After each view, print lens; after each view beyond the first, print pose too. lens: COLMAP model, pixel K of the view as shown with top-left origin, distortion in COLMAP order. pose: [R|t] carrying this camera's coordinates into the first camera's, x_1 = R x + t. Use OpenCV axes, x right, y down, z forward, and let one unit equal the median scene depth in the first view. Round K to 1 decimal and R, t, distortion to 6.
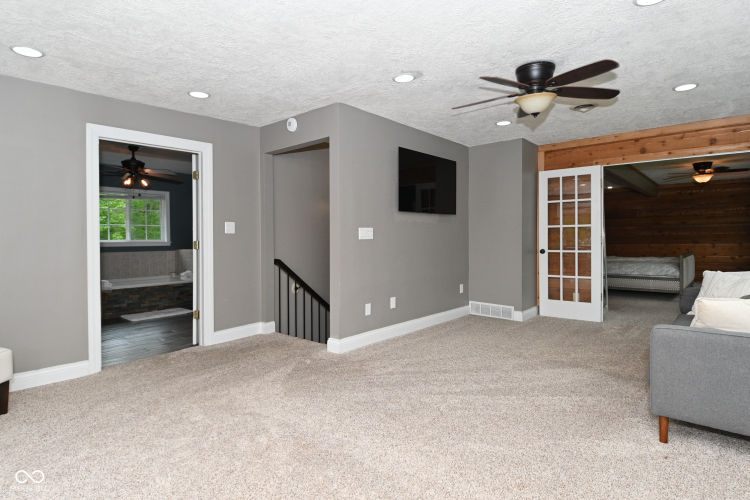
lens RADIAL K [[402.5, 0, 379.6], [0, 402.5, 242.7], [0, 0, 1]] dist [-0.012087, -0.002677]
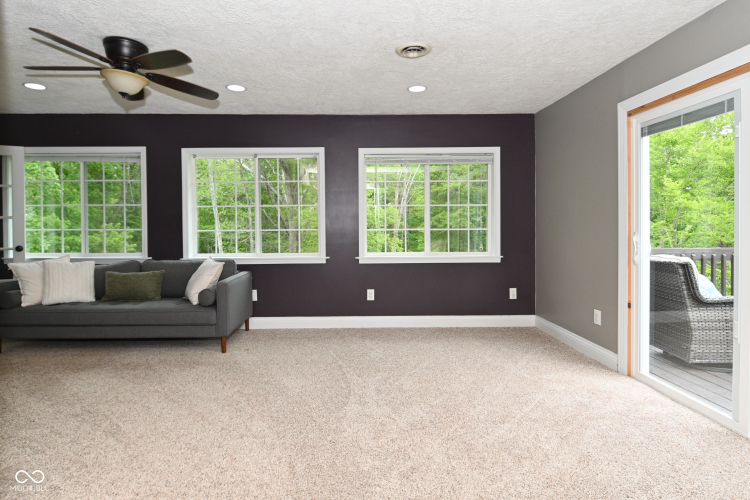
lens RADIAL K [[402.5, 0, 362.0], [0, 402.5, 233.0], [0, 0, 1]] dist [-0.012087, -0.002677]
pose [[-0.688469, -0.001325, 0.725265, -0.412792], [0.019147, 0.999617, 0.020002, -0.007620], [-0.725013, 0.027657, -0.688179, 0.800418]]
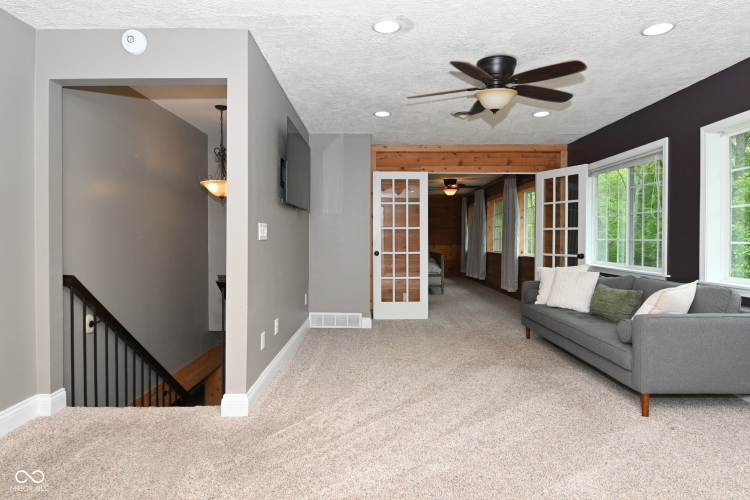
lens RADIAL K [[415.4, 0, 373.0], [0, 415.4, 246.2], [0, 0, 1]] dist [-0.003063, -0.005008]
pose [[0.751549, -0.005842, 0.659652, -0.313667], [0.004498, 0.999983, 0.003731, -0.000419], [-0.659662, 0.000163, 0.751562, 0.288138]]
